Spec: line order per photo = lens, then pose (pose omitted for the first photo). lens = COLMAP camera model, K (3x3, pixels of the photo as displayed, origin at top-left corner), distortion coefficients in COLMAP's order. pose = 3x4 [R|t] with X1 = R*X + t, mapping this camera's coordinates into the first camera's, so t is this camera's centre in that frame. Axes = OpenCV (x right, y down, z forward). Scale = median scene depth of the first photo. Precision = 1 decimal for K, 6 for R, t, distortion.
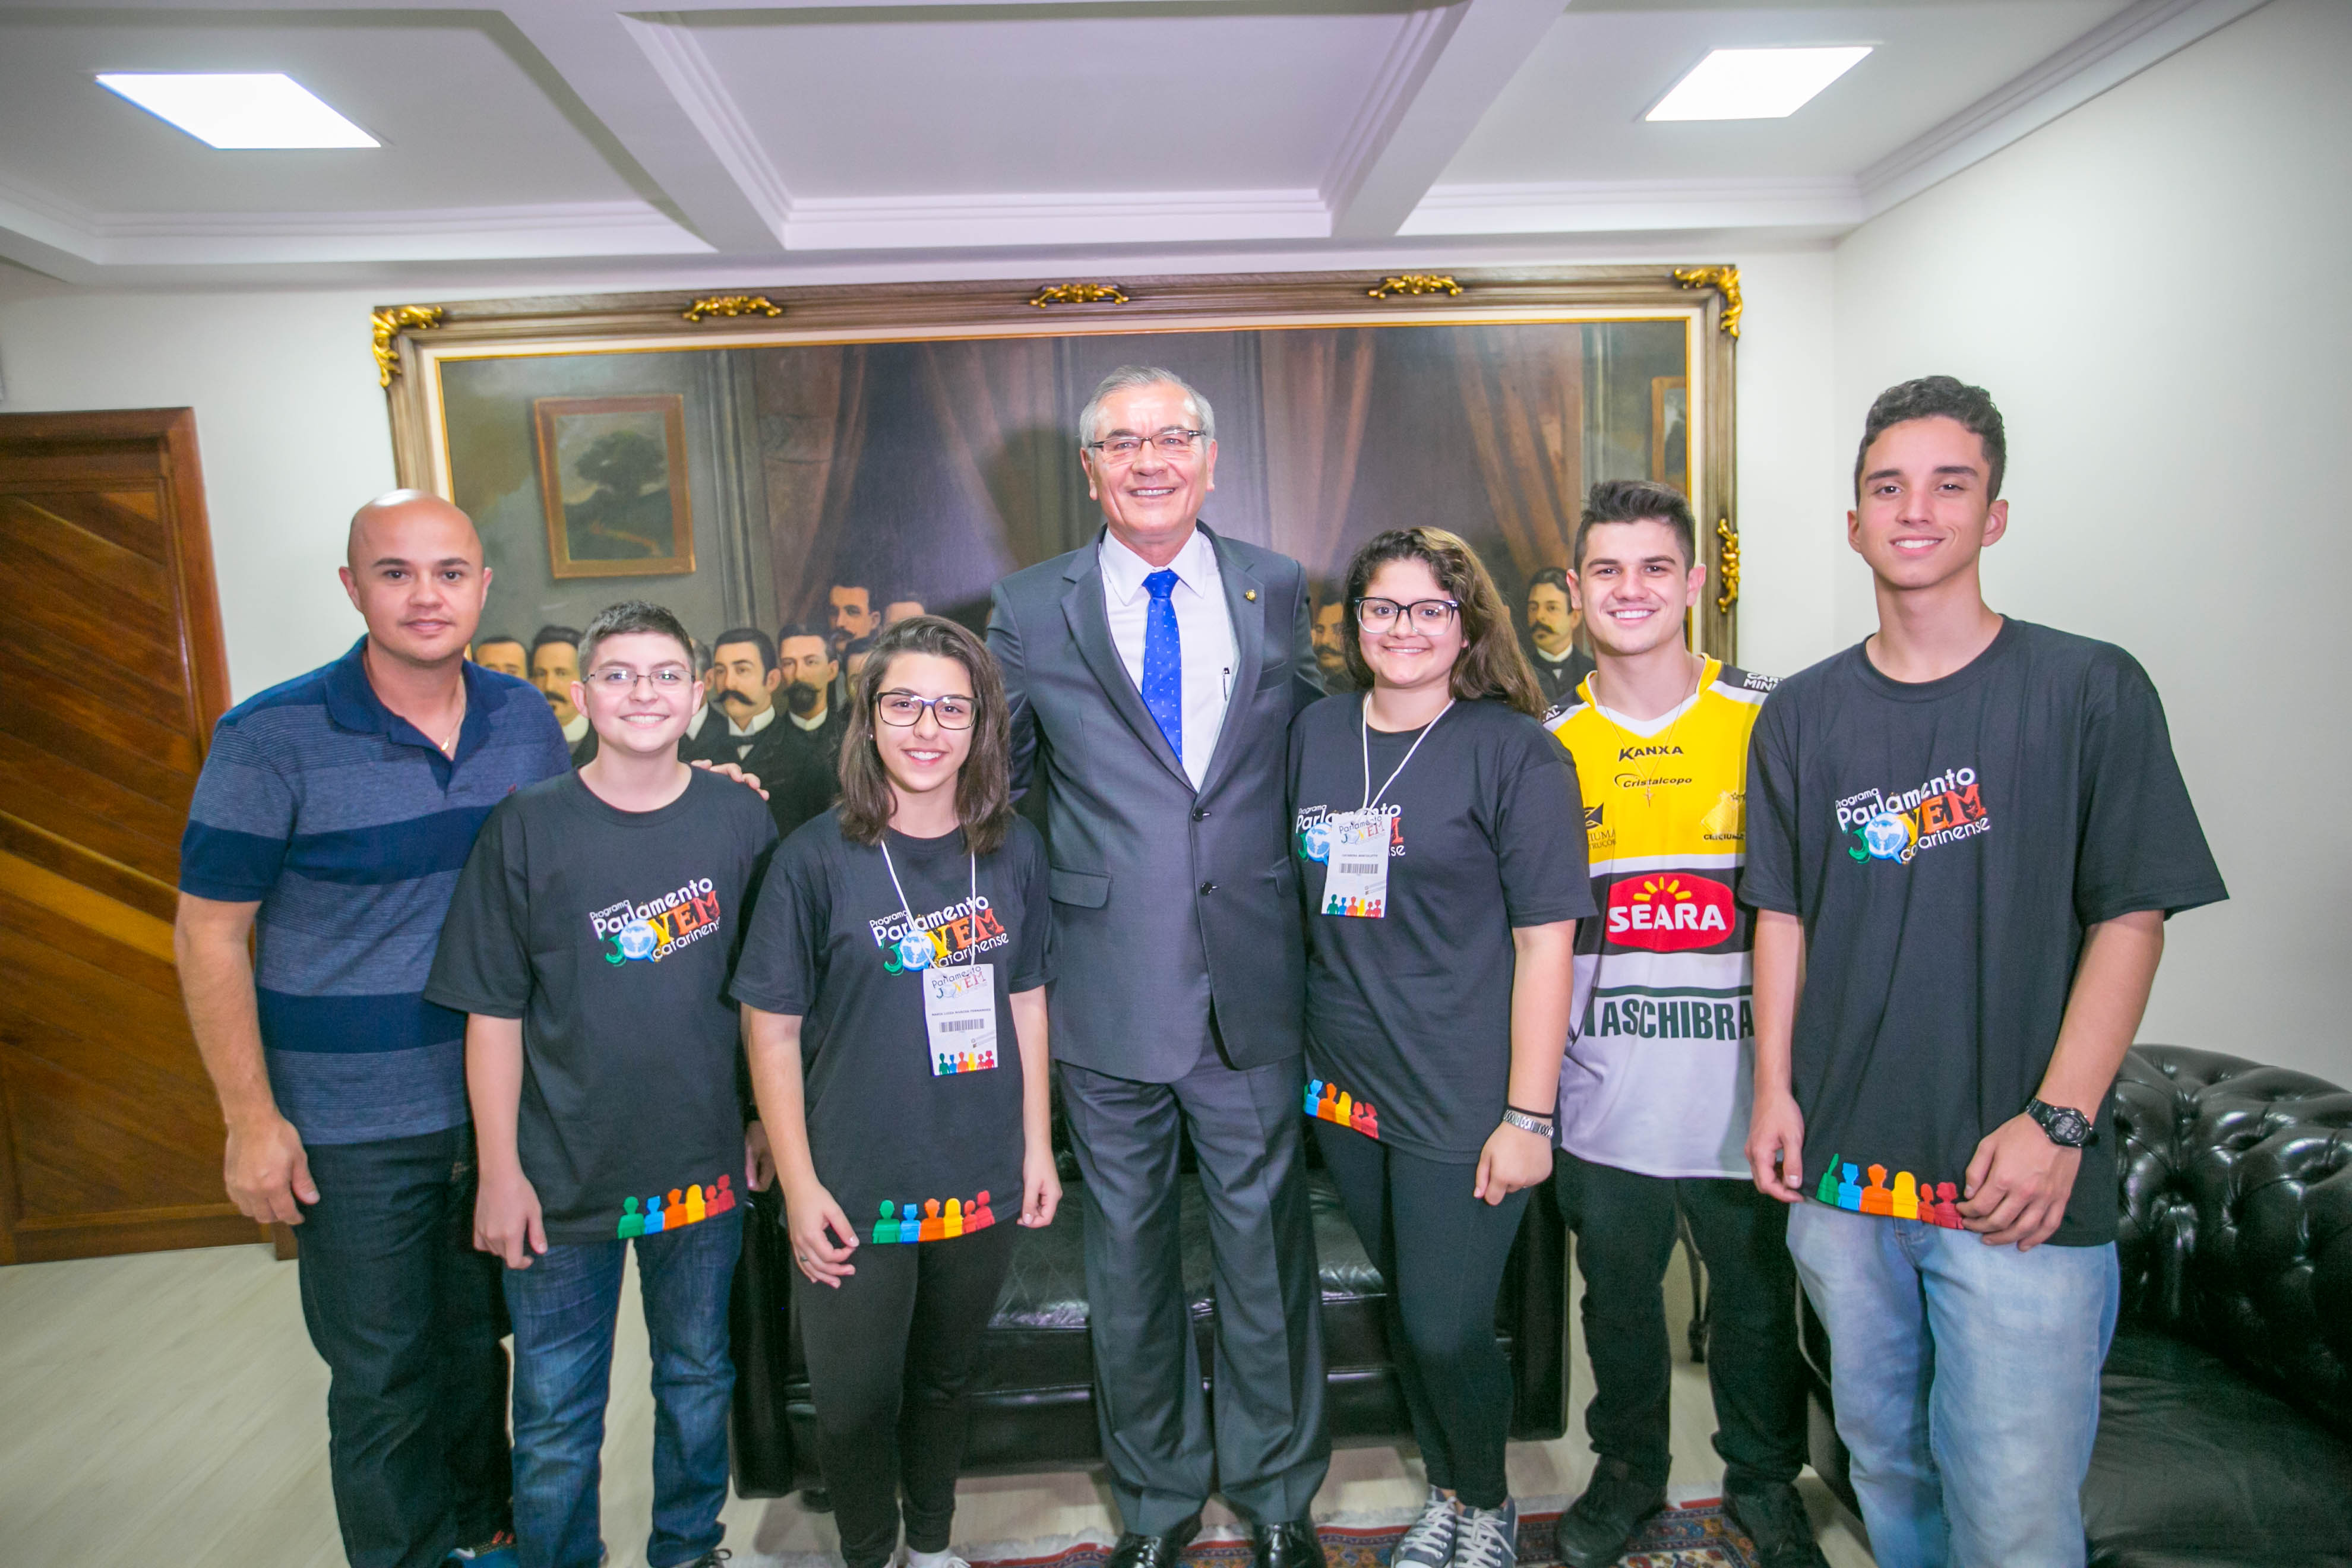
lens RADIAL K [[1303.5, 0, 1185.5], [0, 1303.5, 780.3], [0, 0, 1]] dist [-0.034063, 0.022939]
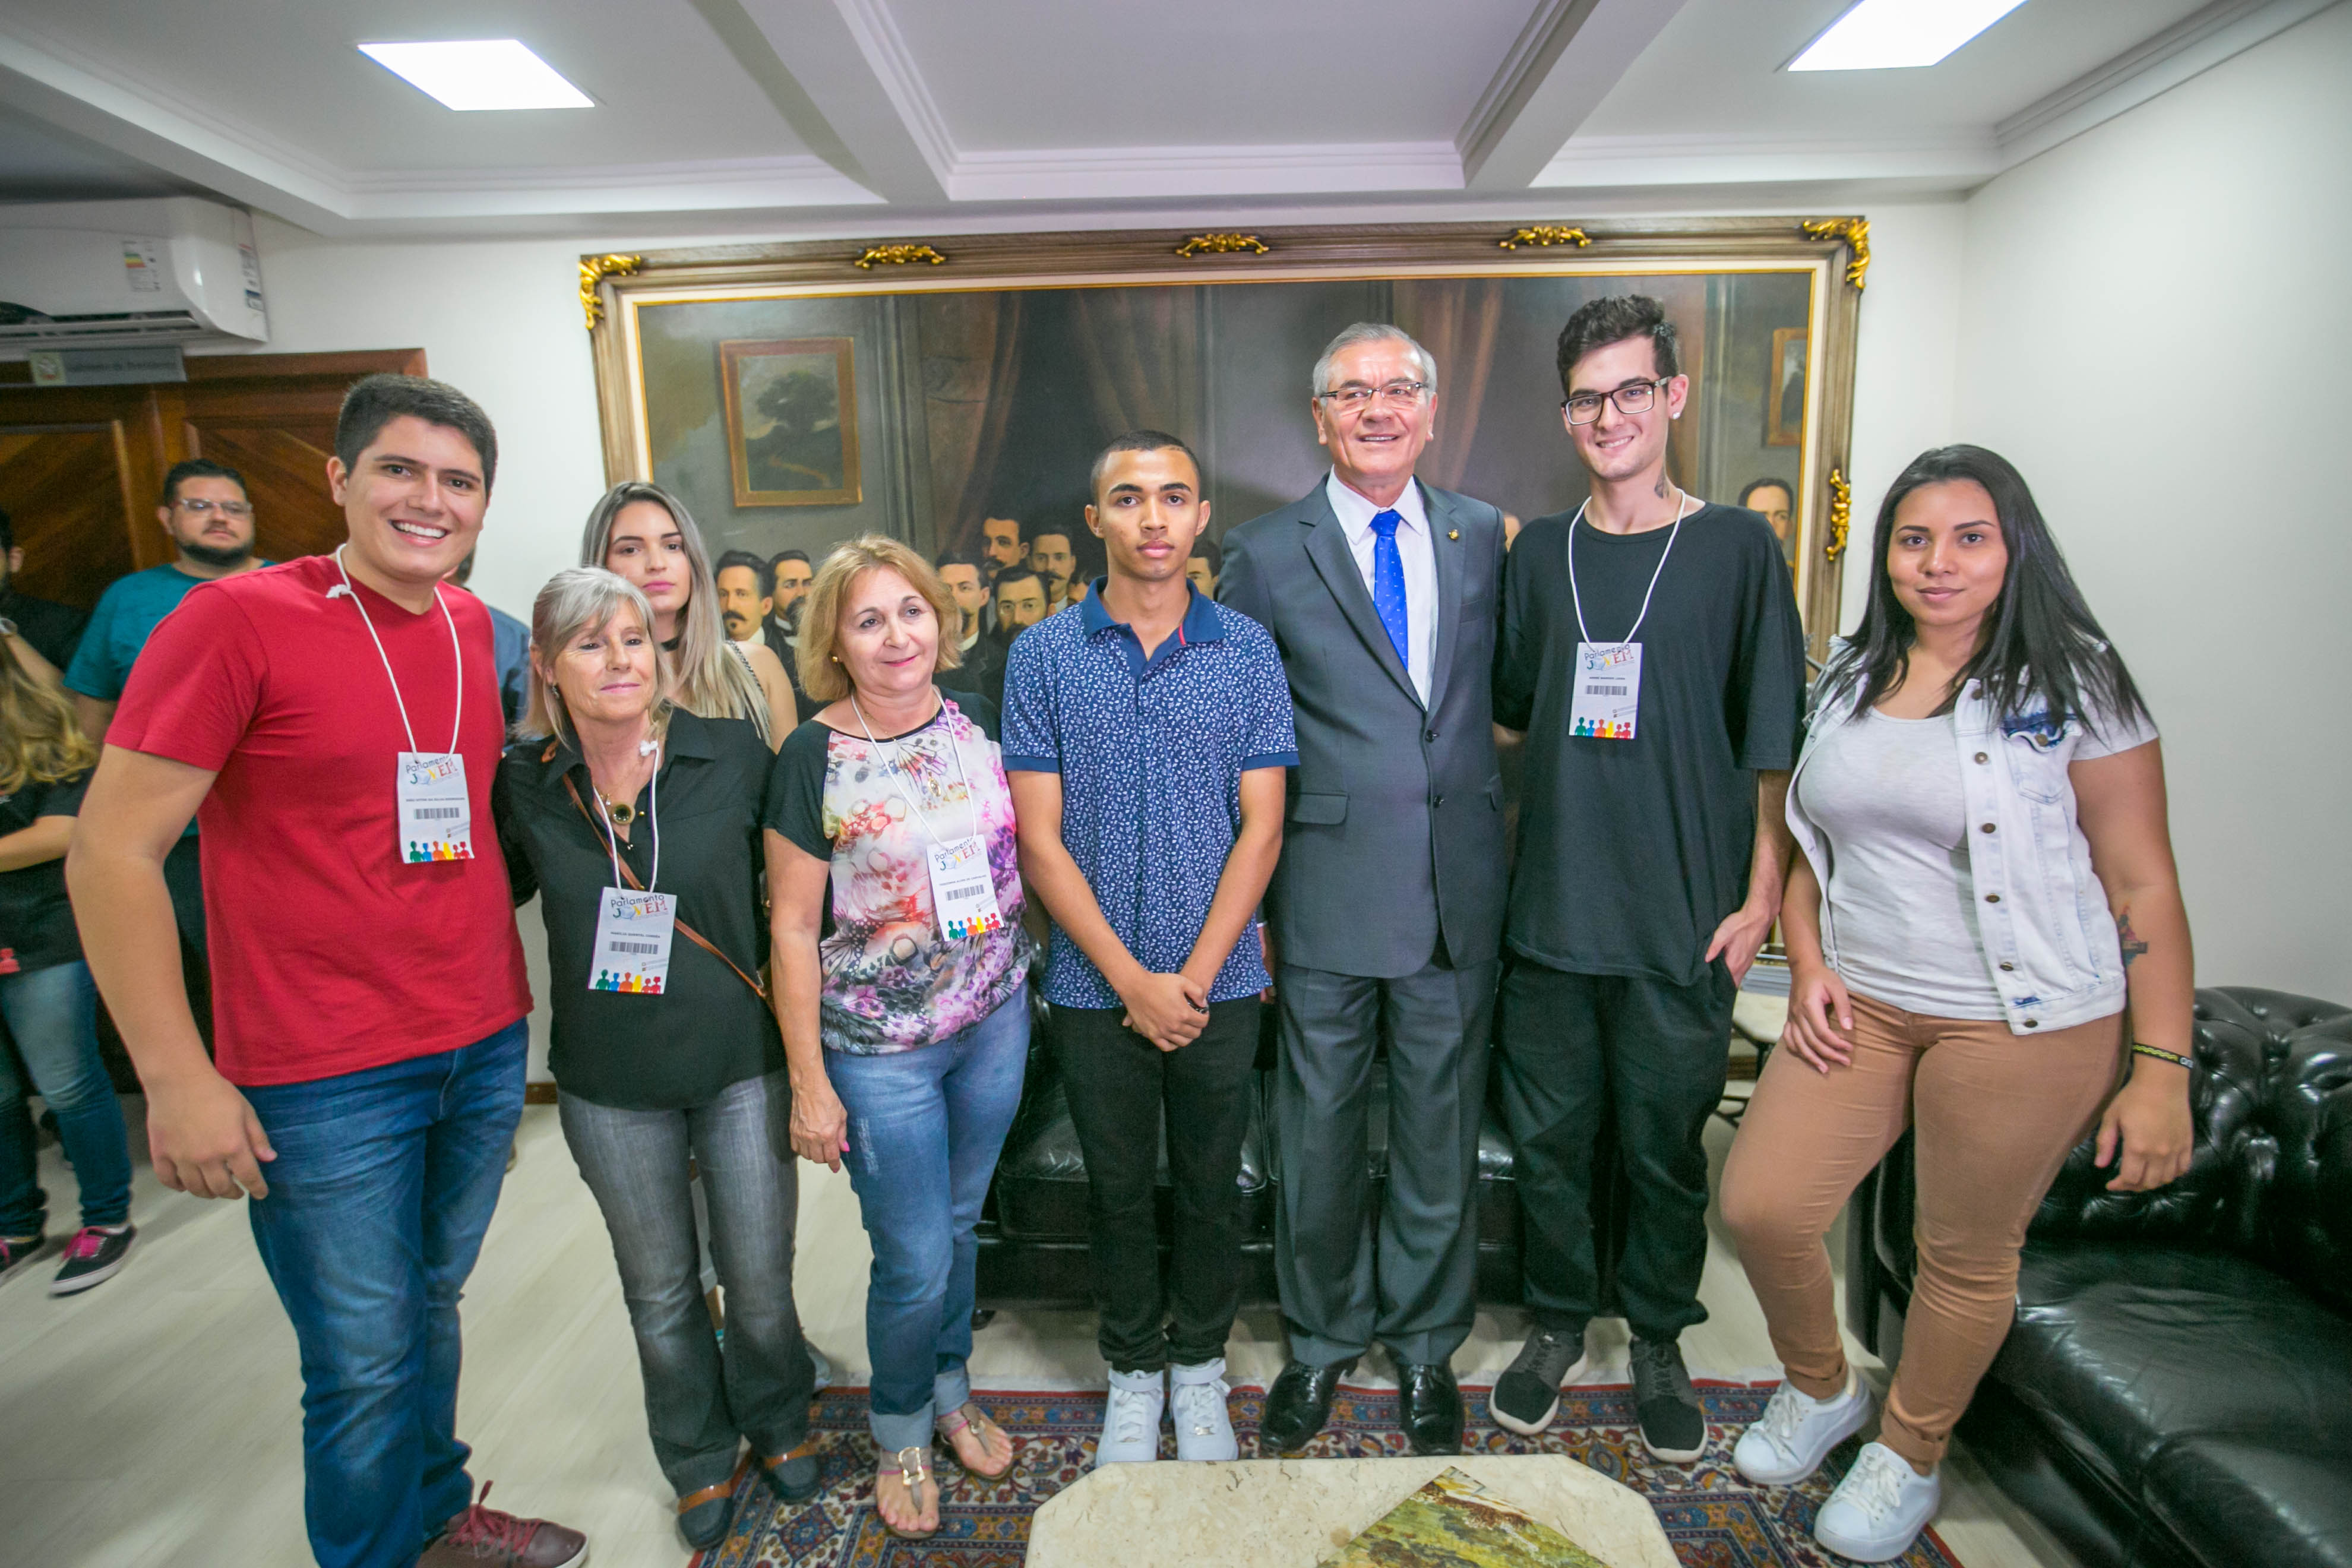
lens RADIAL K [[1226.2, 0, 1178.0], [0, 1226.2, 788.7], [0, 0, 1]] dist [-0.035457, 0.017398]
pose [[0.996774, 0.033460, -0.072953, -0.030443], [-0.028774, 0.997512, 0.064359, 0.005134], [0.074925, -0.062052, 0.995257, -0.017504]]
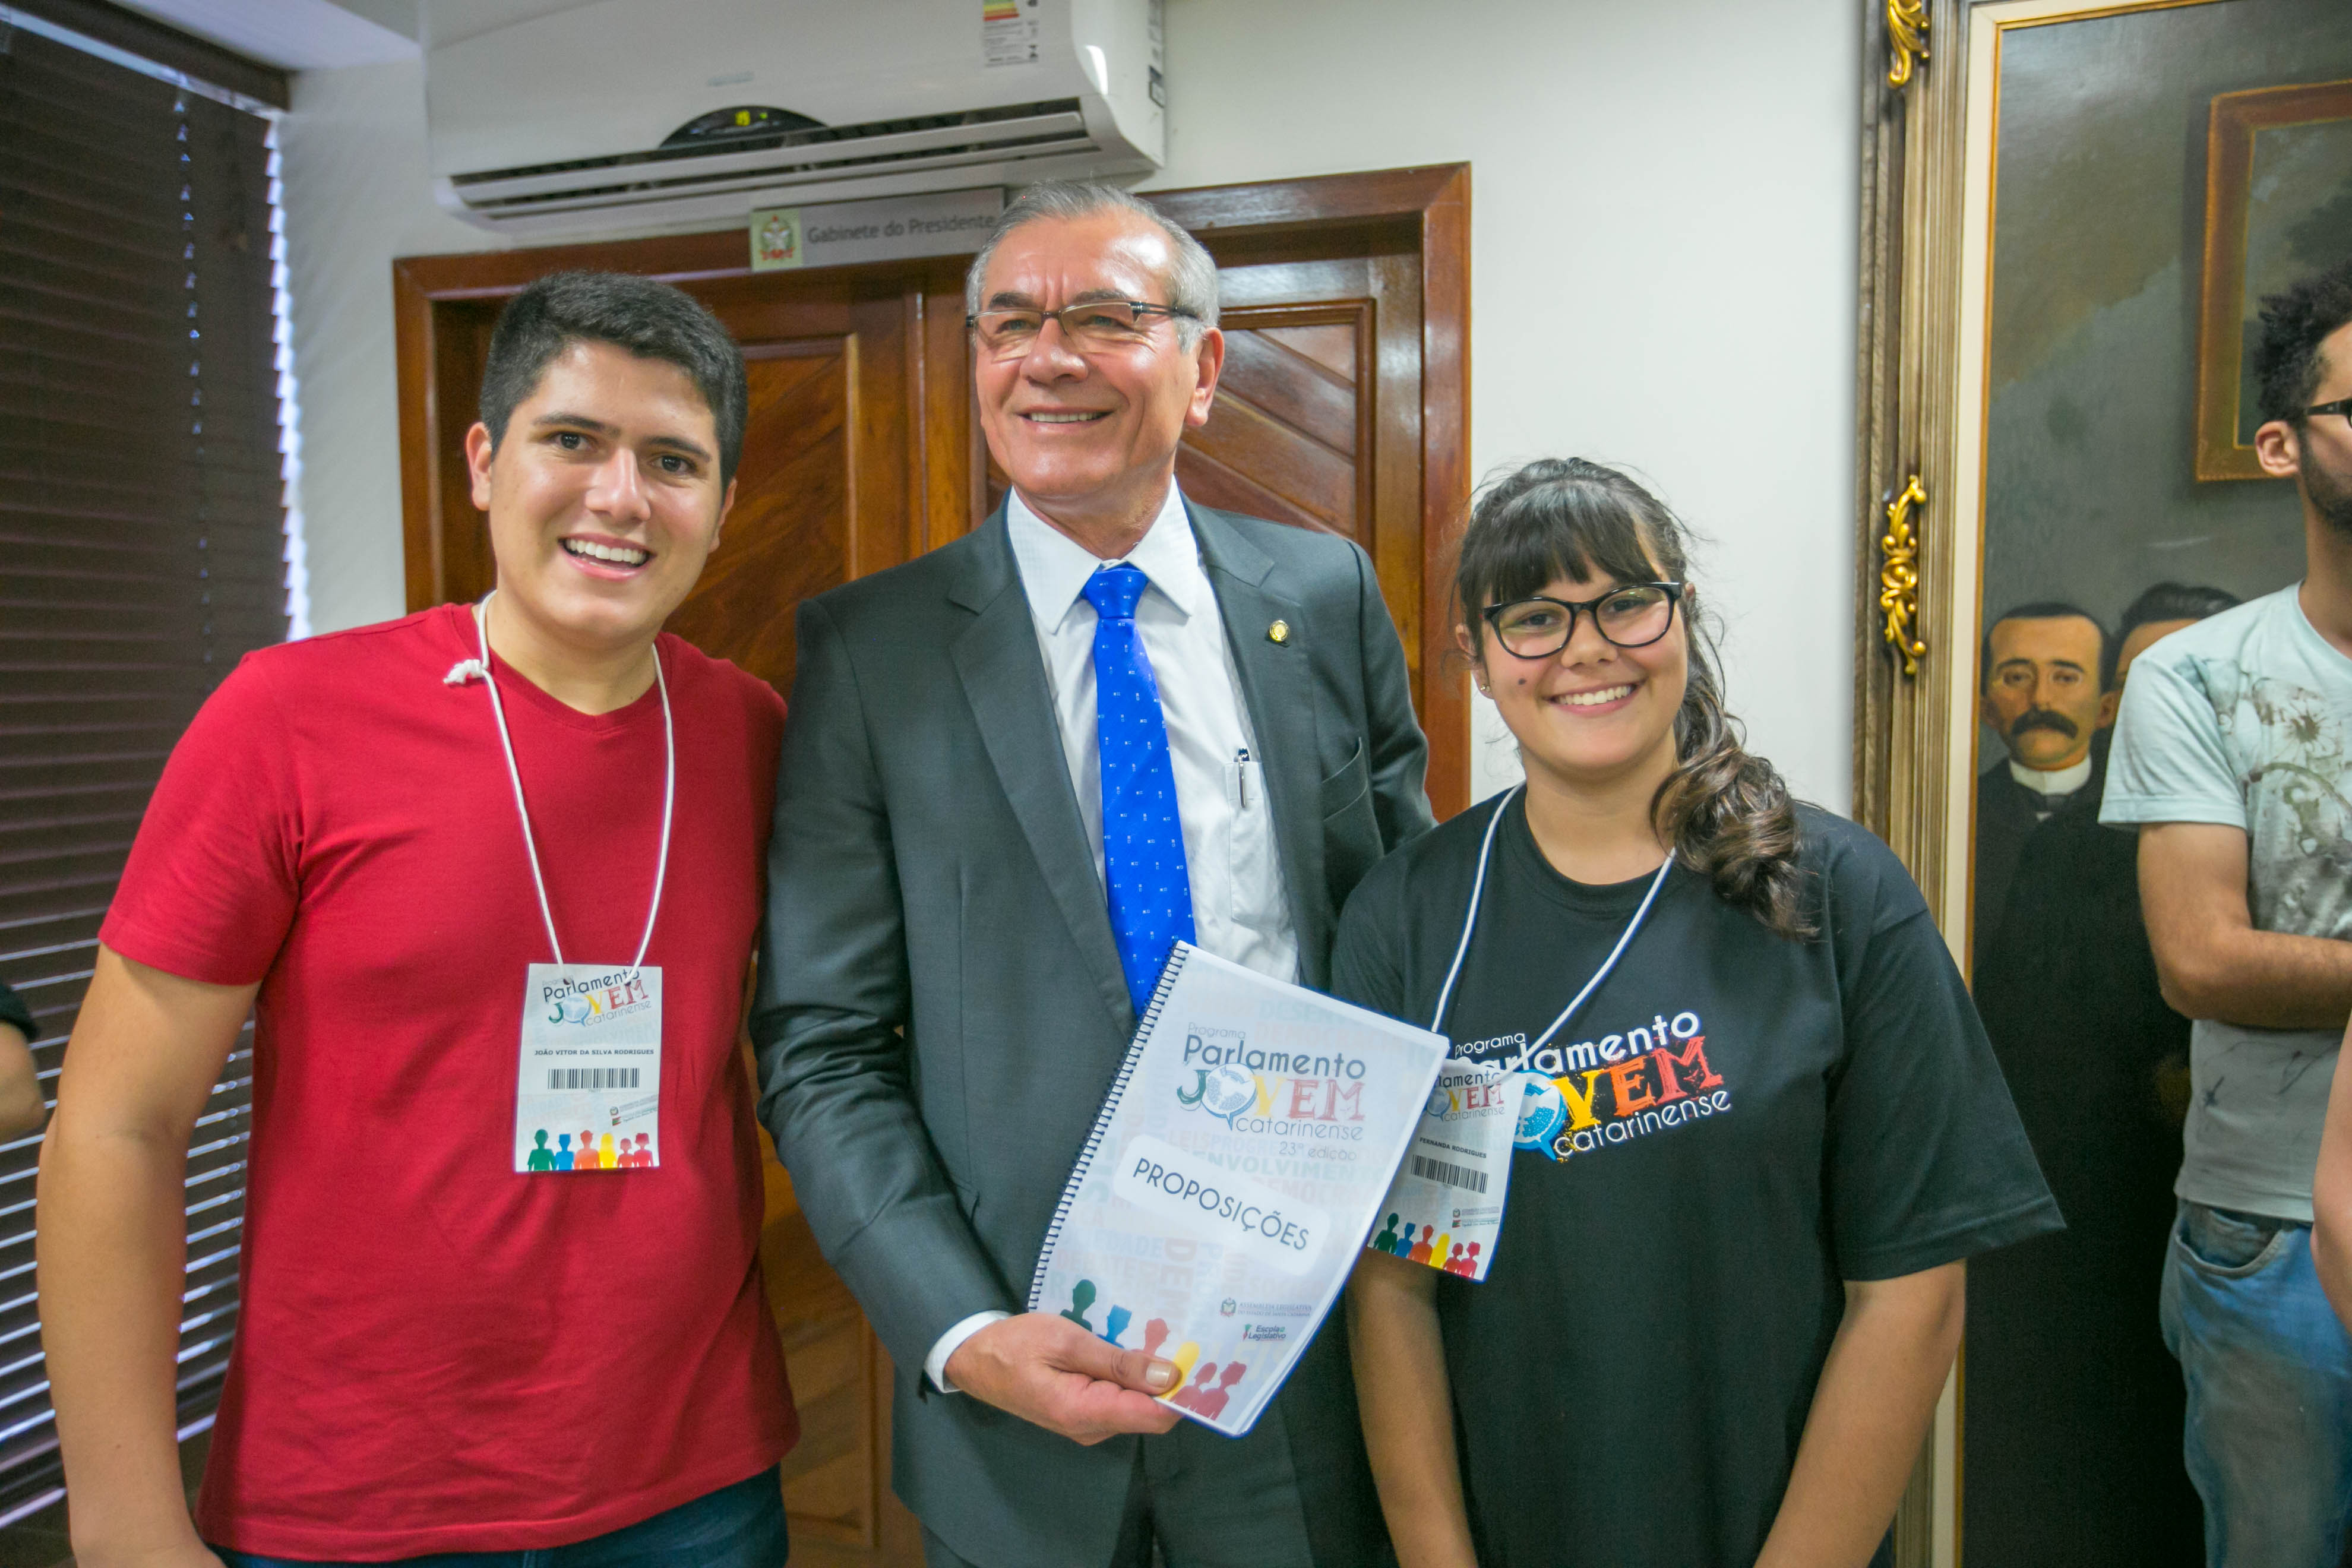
lens RADIAL K [[1863.3, 0, 1134.4], [0, 1863.3, 827.2], [0, 0, 1]] dist [-0.009560, 0.062042]
pose [[0.918013, 0.076398, -0.389121, -0.568073], [-0.081415, 0.996674, 0.003607, -0.002711], [0.388102, 0.028369, 0.921180, 0.229500]]
